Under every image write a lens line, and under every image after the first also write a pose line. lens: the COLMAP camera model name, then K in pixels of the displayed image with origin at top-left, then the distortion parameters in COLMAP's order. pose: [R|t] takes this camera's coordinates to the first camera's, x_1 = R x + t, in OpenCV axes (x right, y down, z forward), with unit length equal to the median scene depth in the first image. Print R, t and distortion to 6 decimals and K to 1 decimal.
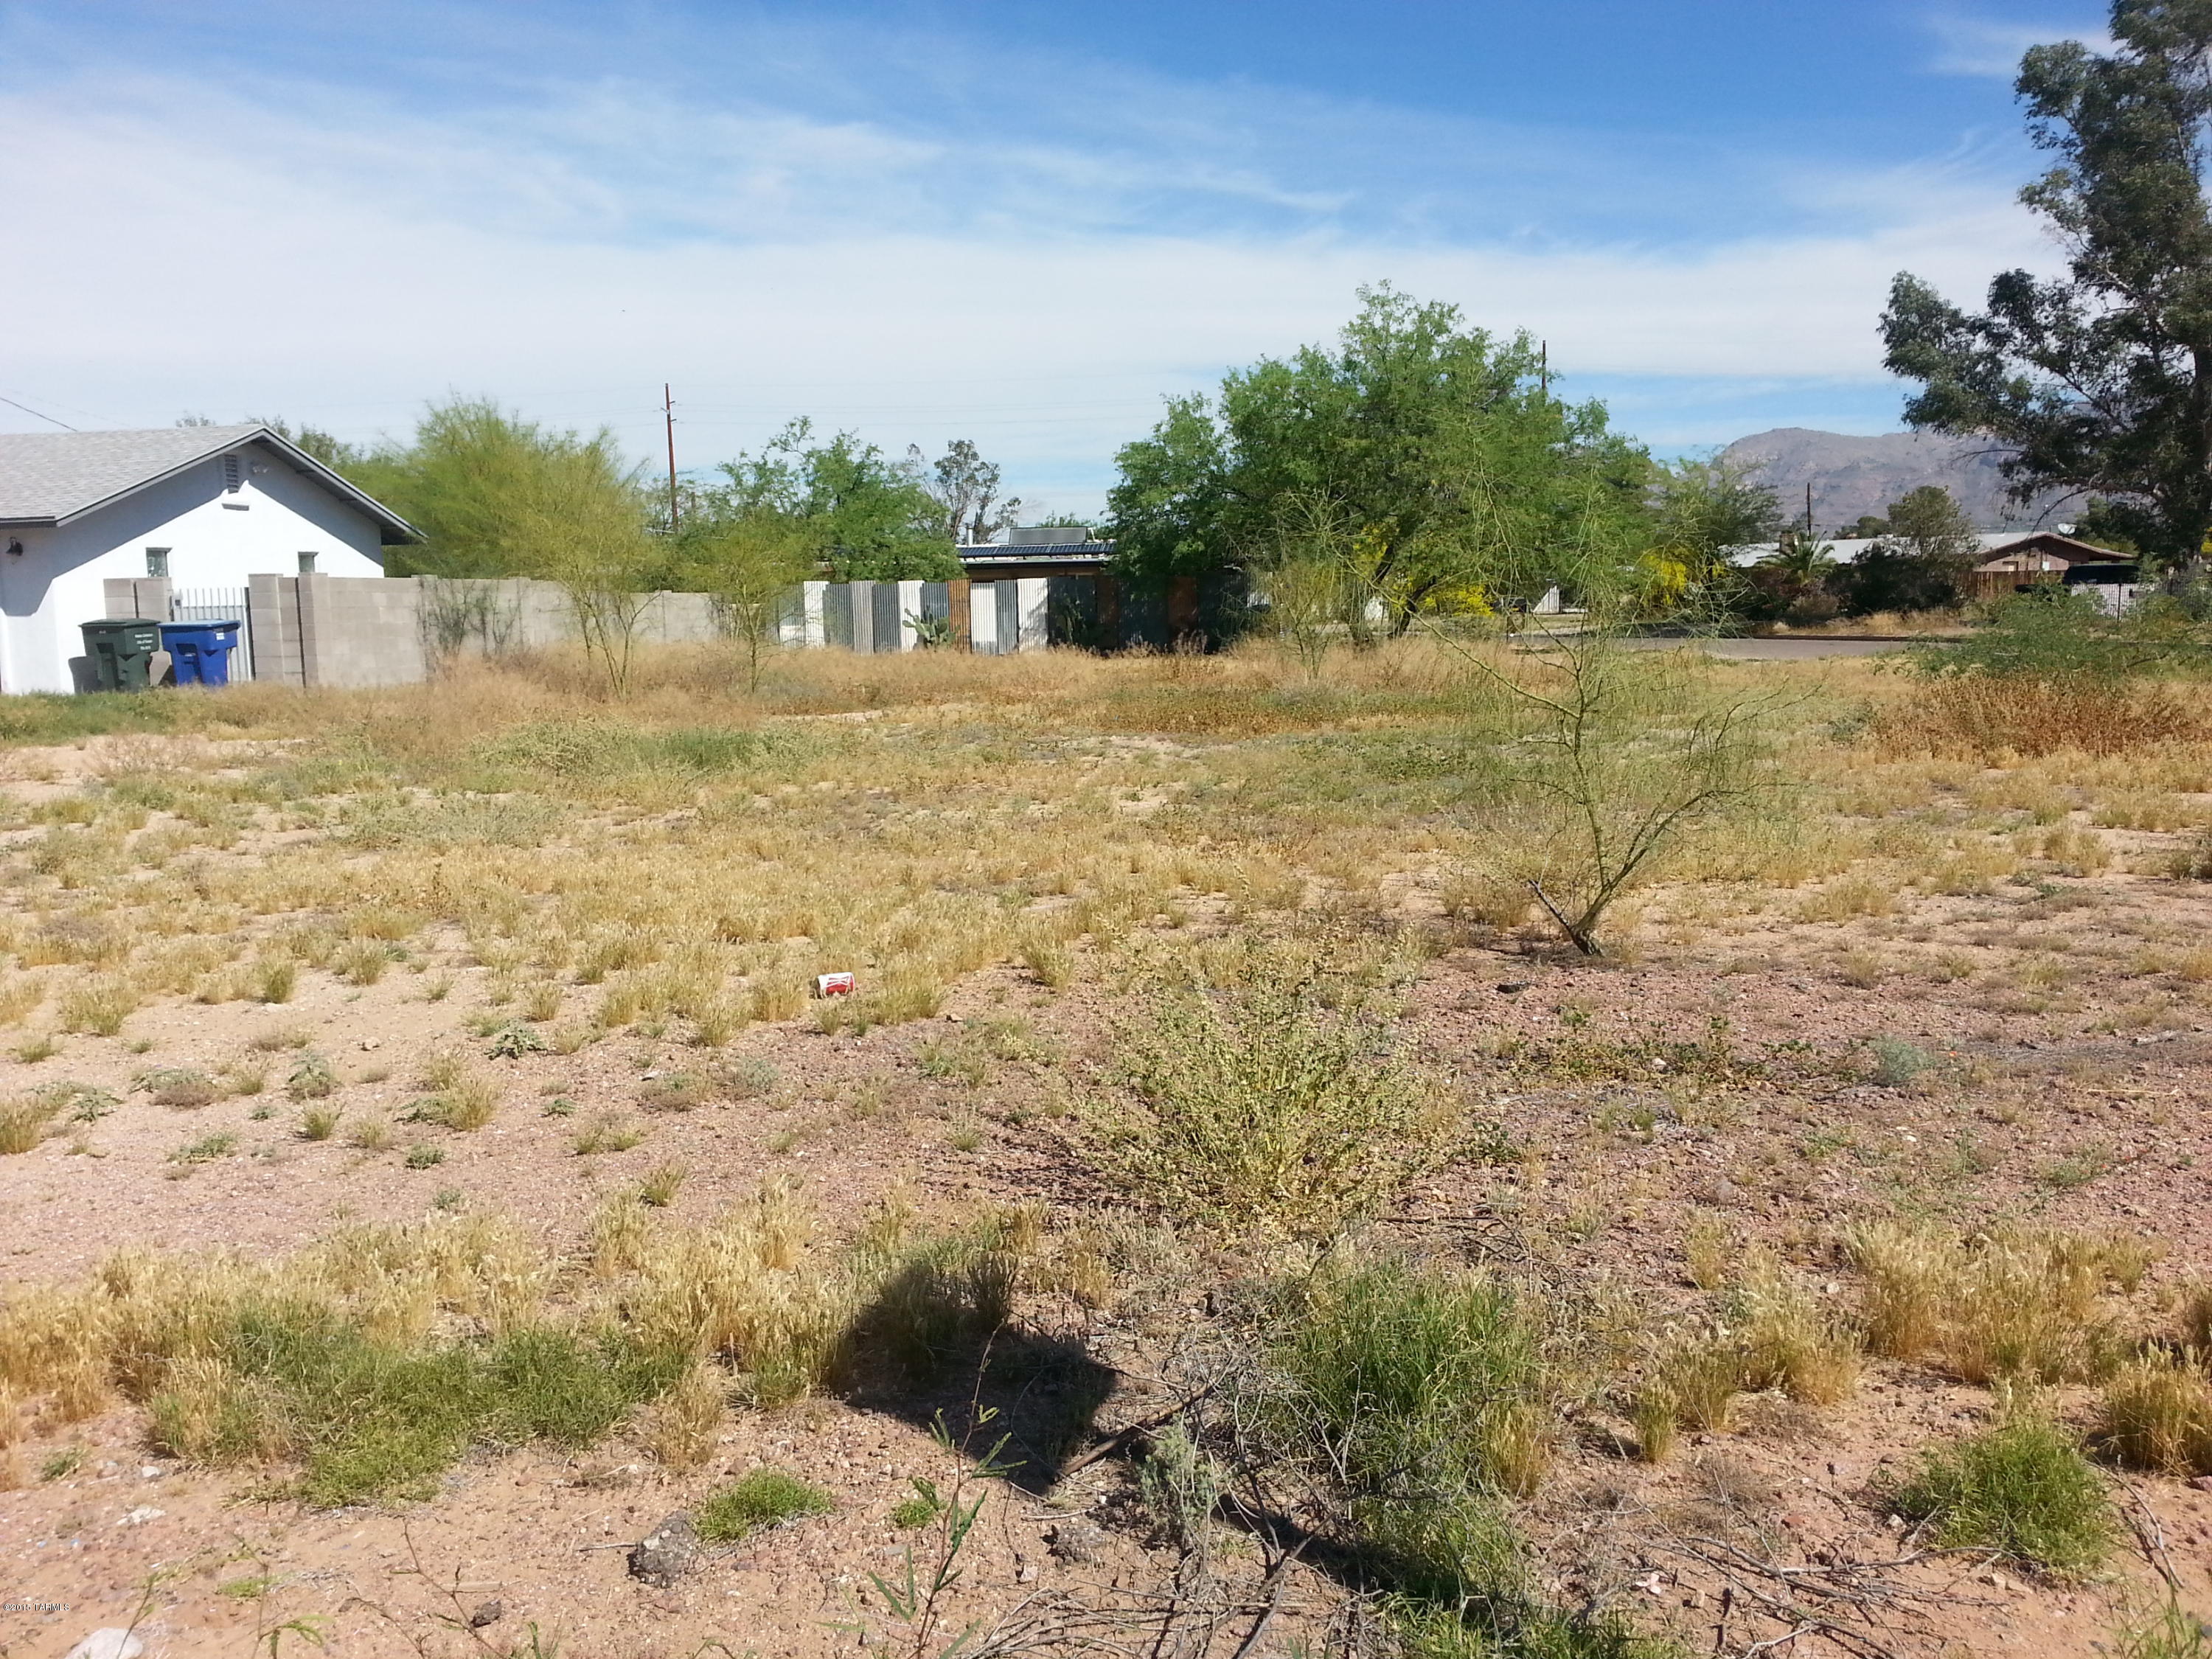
lens RADIAL K [[1810.3, 0, 1145.2], [0, 1810.3, 857.9], [0, 0, 1]] dist [0.054595, -0.069563]
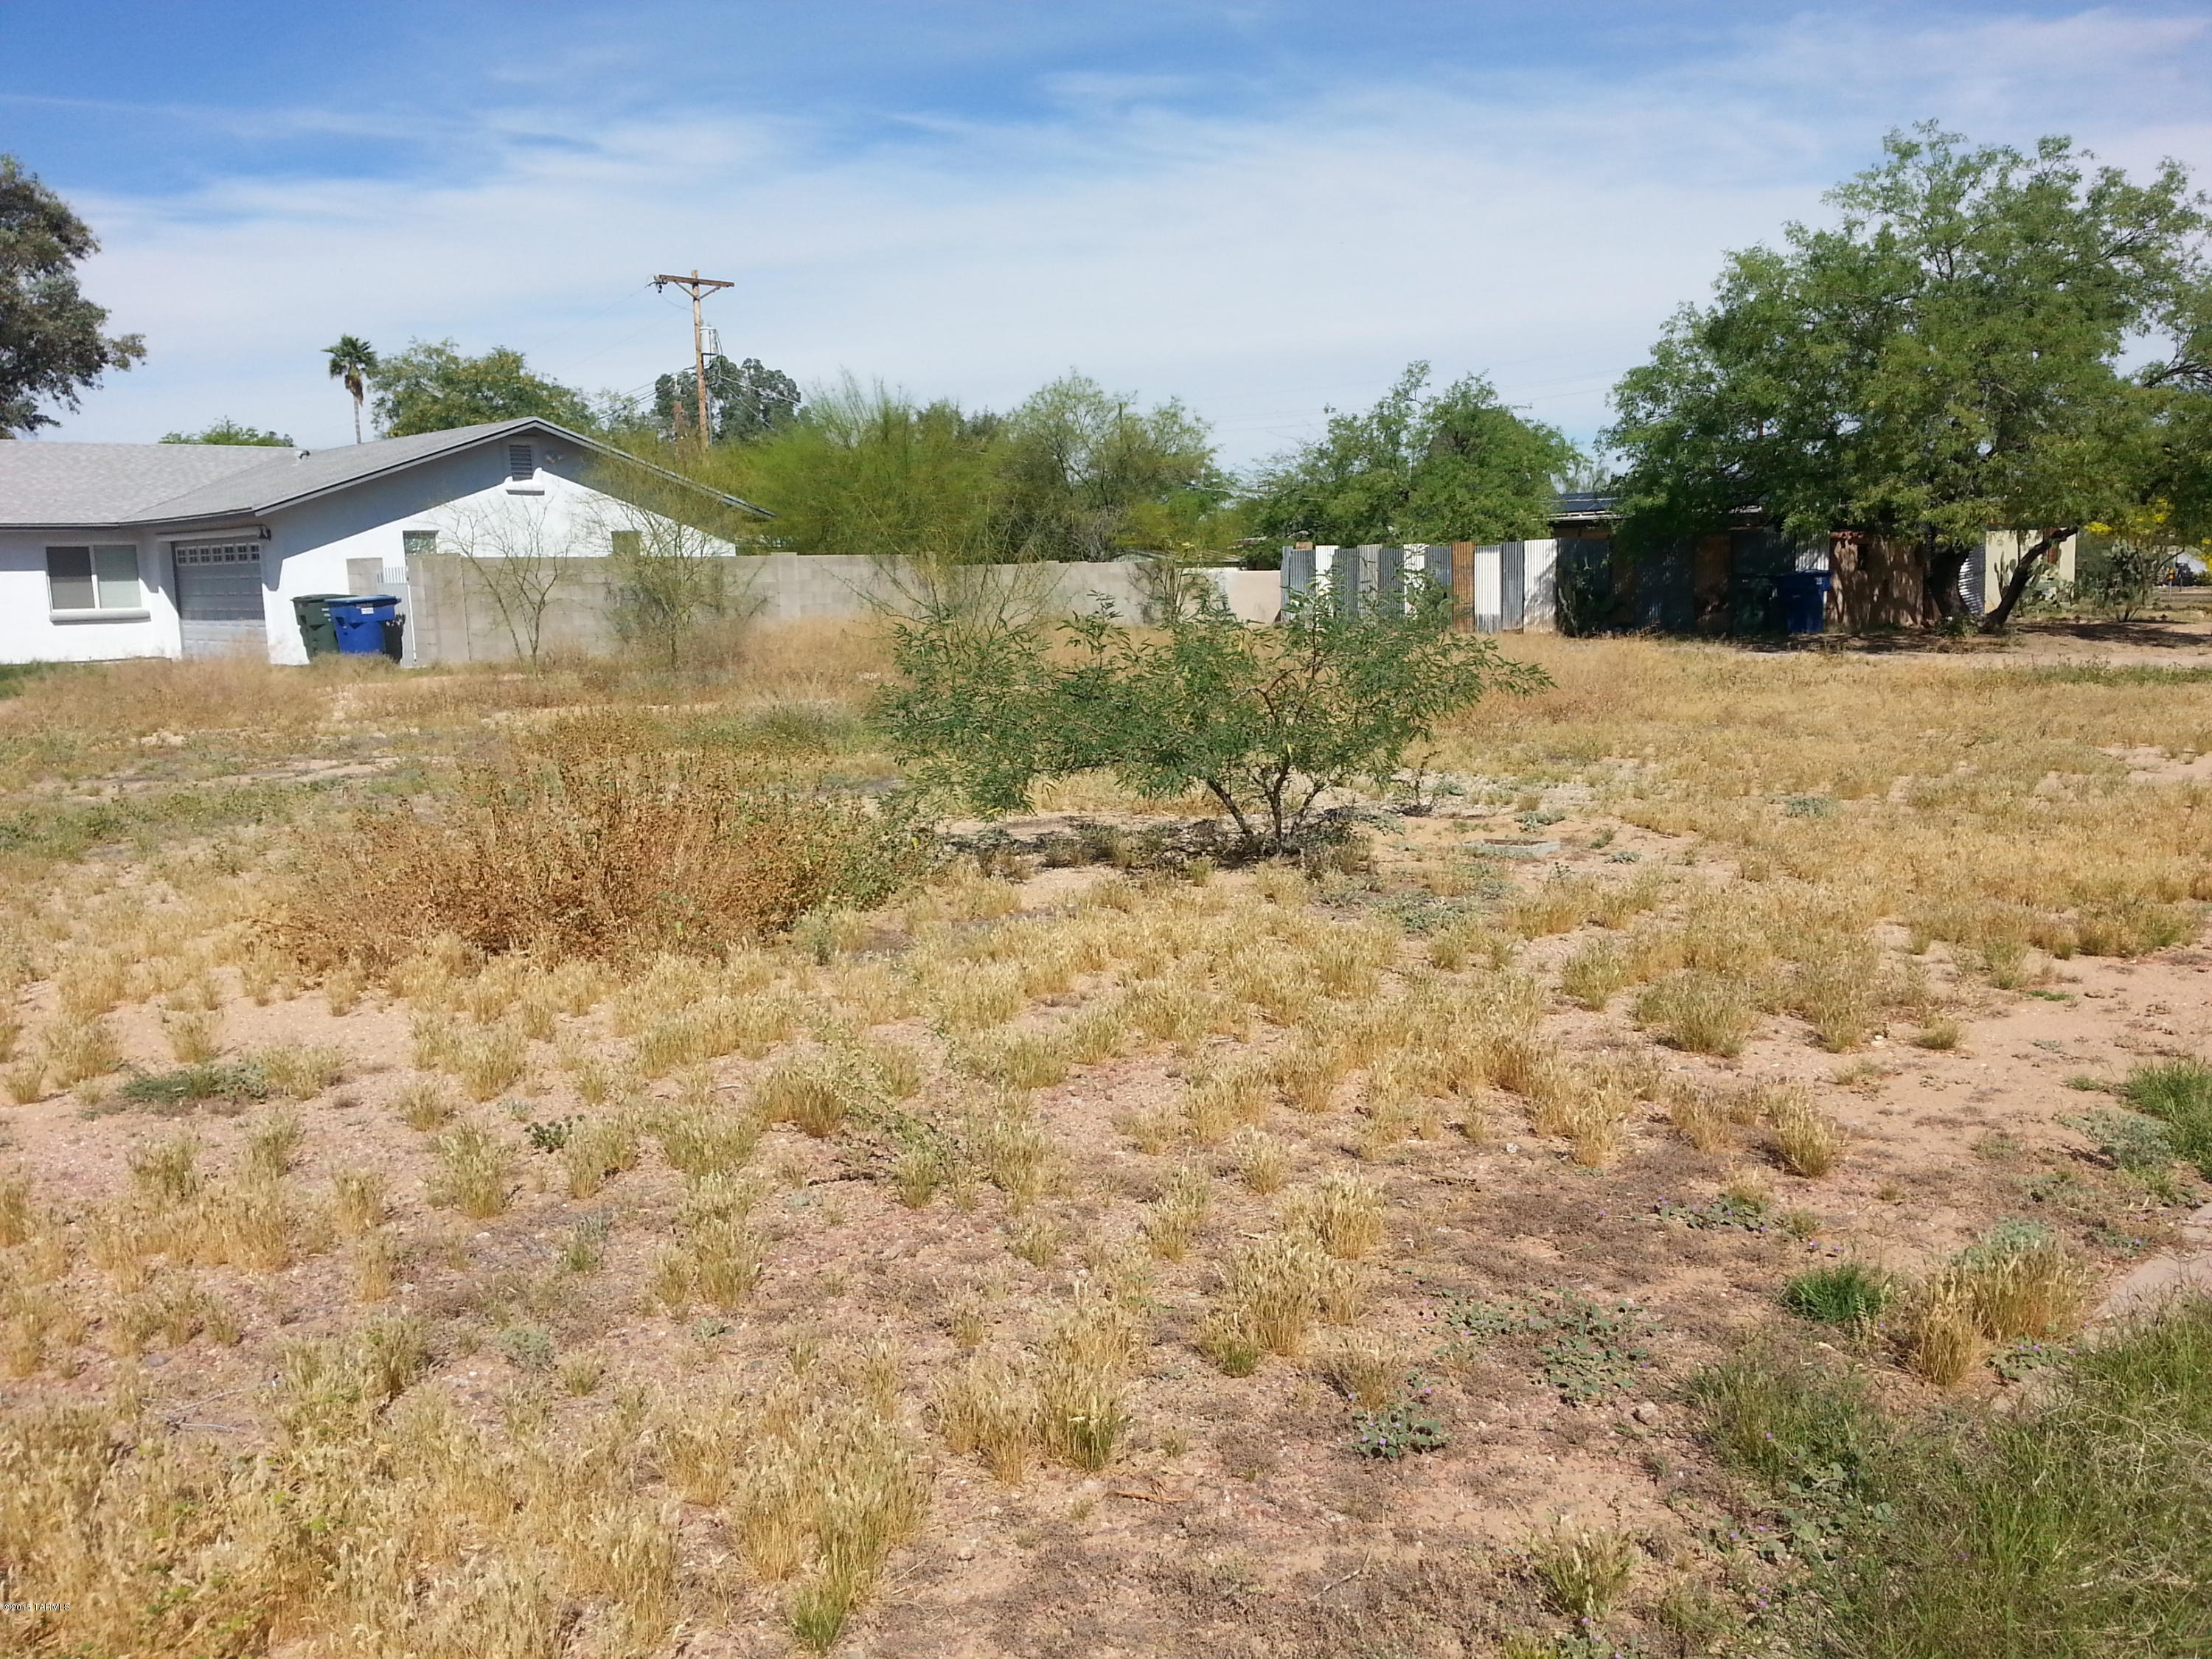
lens RADIAL K [[1810.3, 0, 1182.4], [0, 1810.3, 768.1], [0, 0, 1]] dist [0.054595, -0.069563]
pose [[0.798164, 0.066475, -0.598761, 0.257845], [-0.078081, 0.996925, 0.006596, -0.034977], [0.597359, 0.041488, 0.800900, 0.197989]]
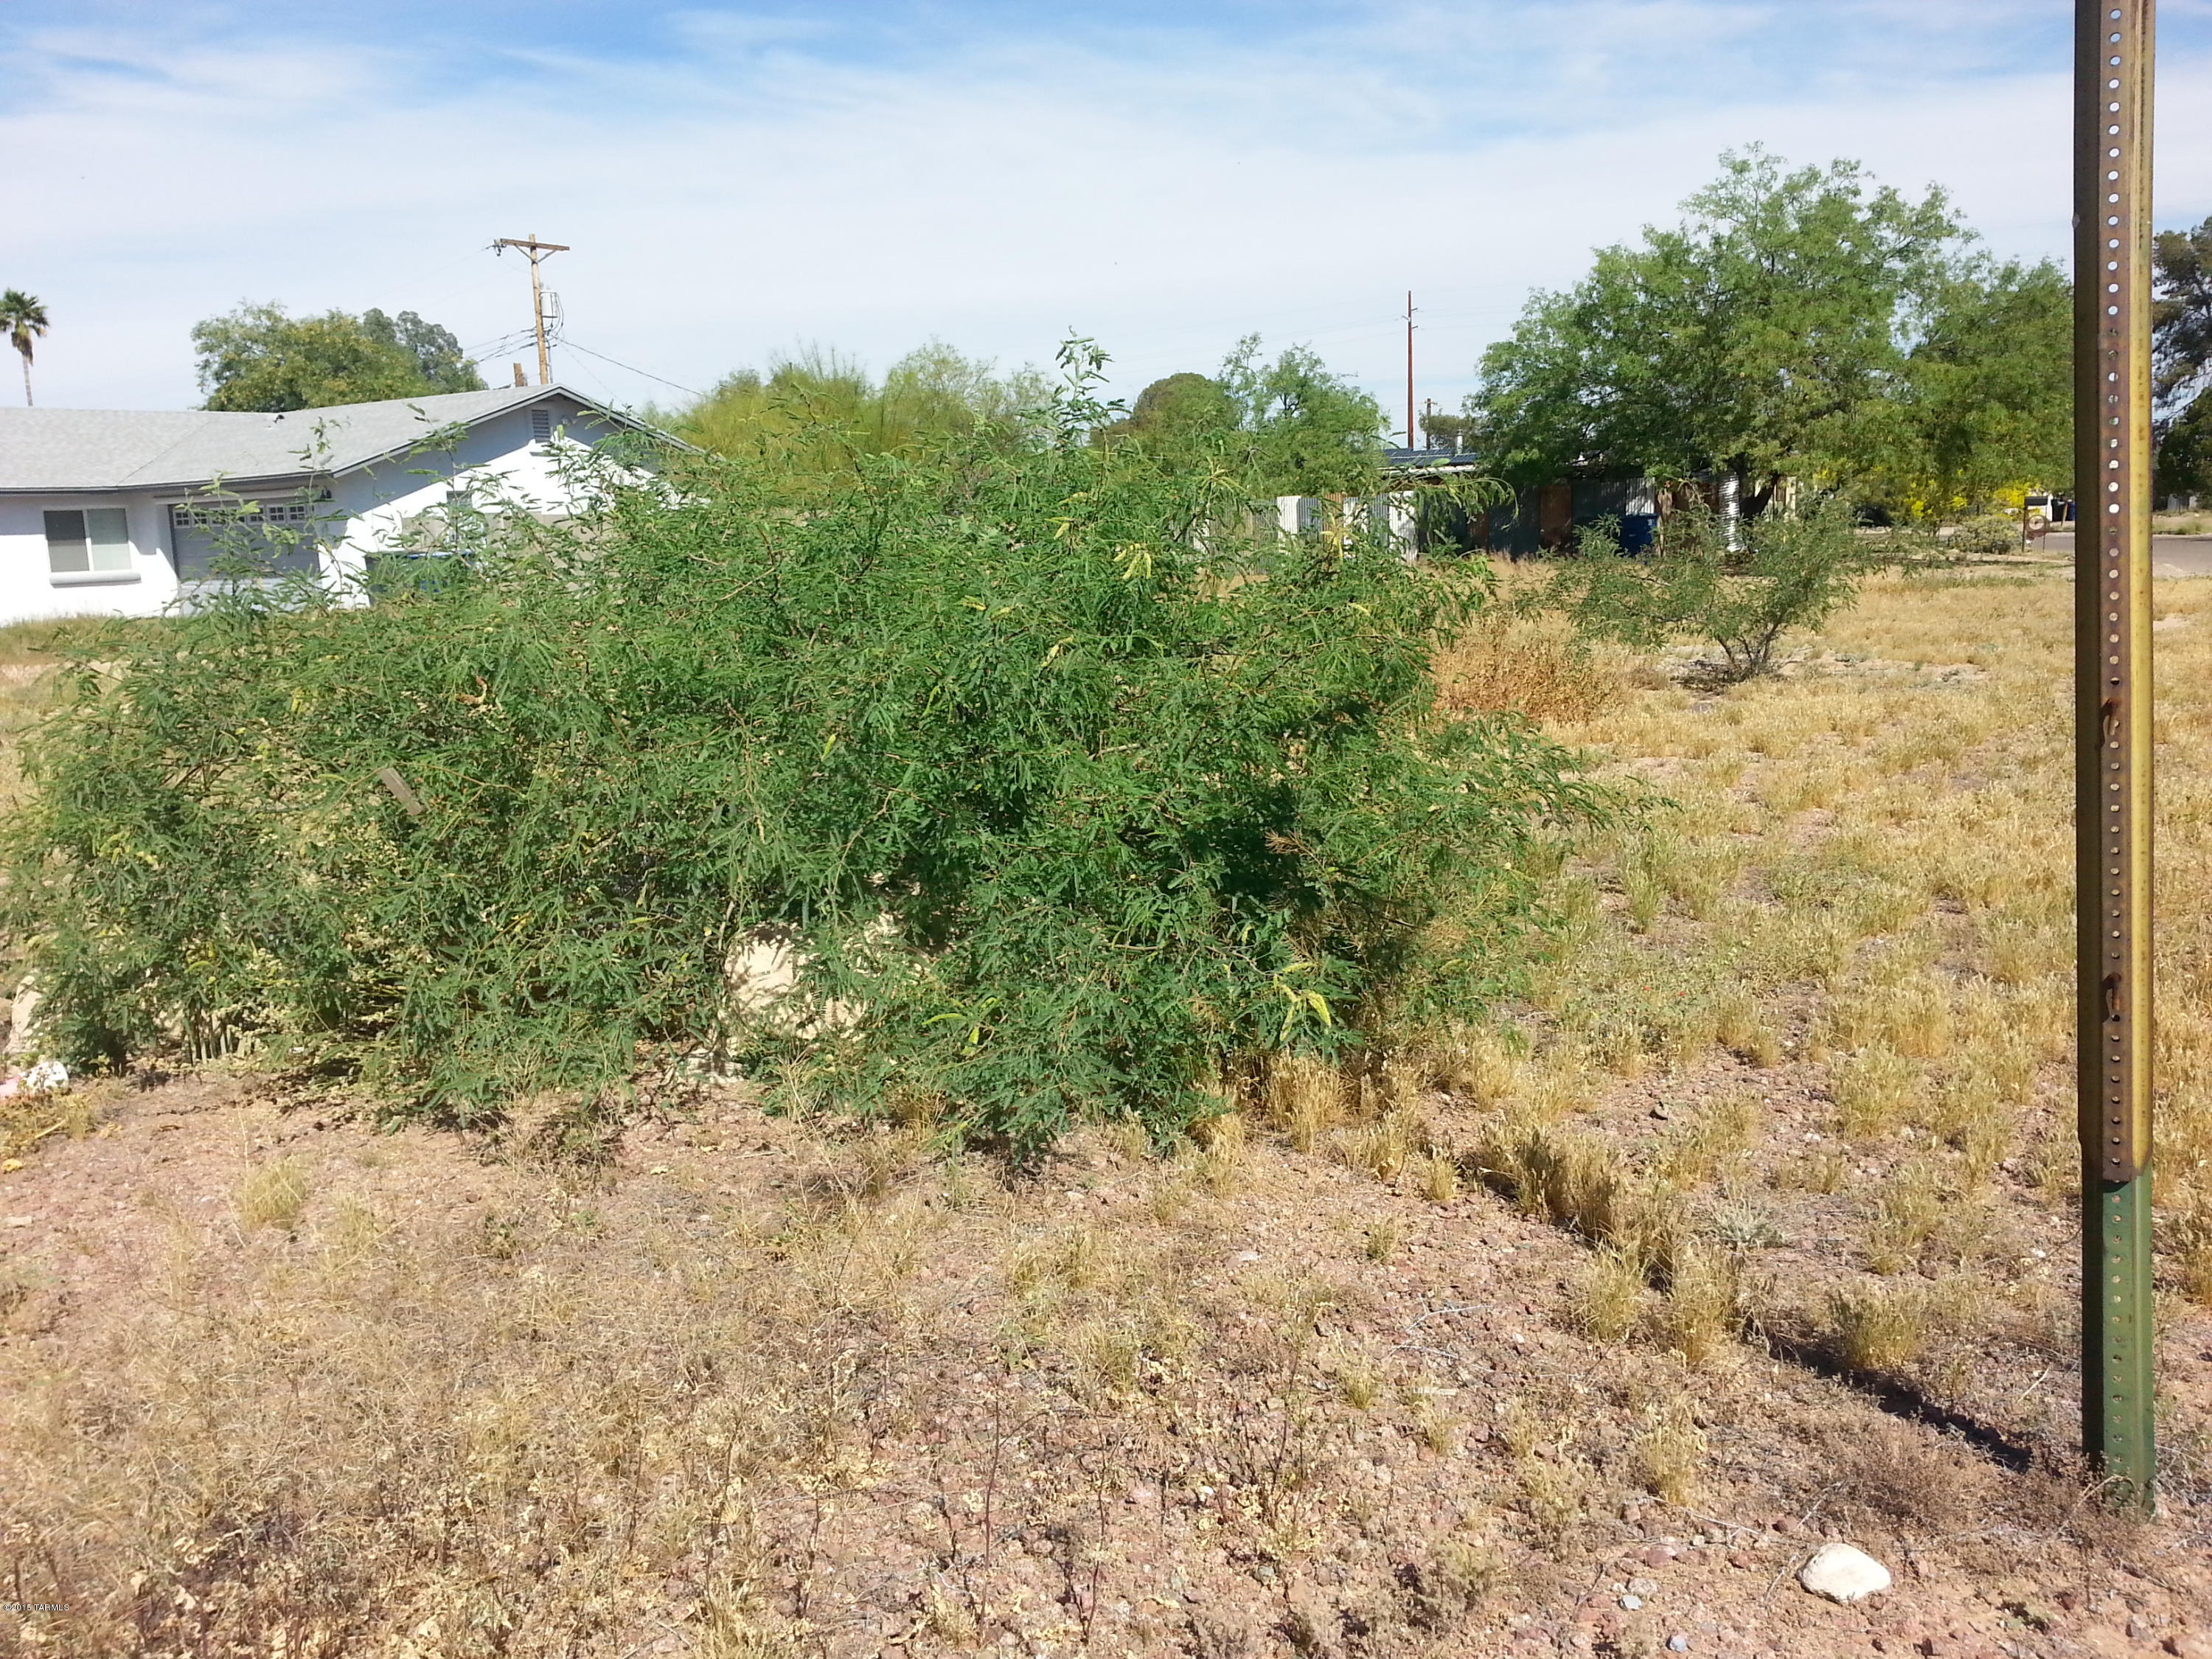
lens RADIAL K [[1810.3, 0, 1171.2], [0, 1810.3, 851.6], [0, 0, 1]] dist [0.054595, -0.069563]
pose [[0.902183, 0.063182, -0.426702, 0.208689], [-0.041740, 0.997360, 0.059429, -0.011948], [0.429330, -0.035806, 0.902438, 0.053196]]
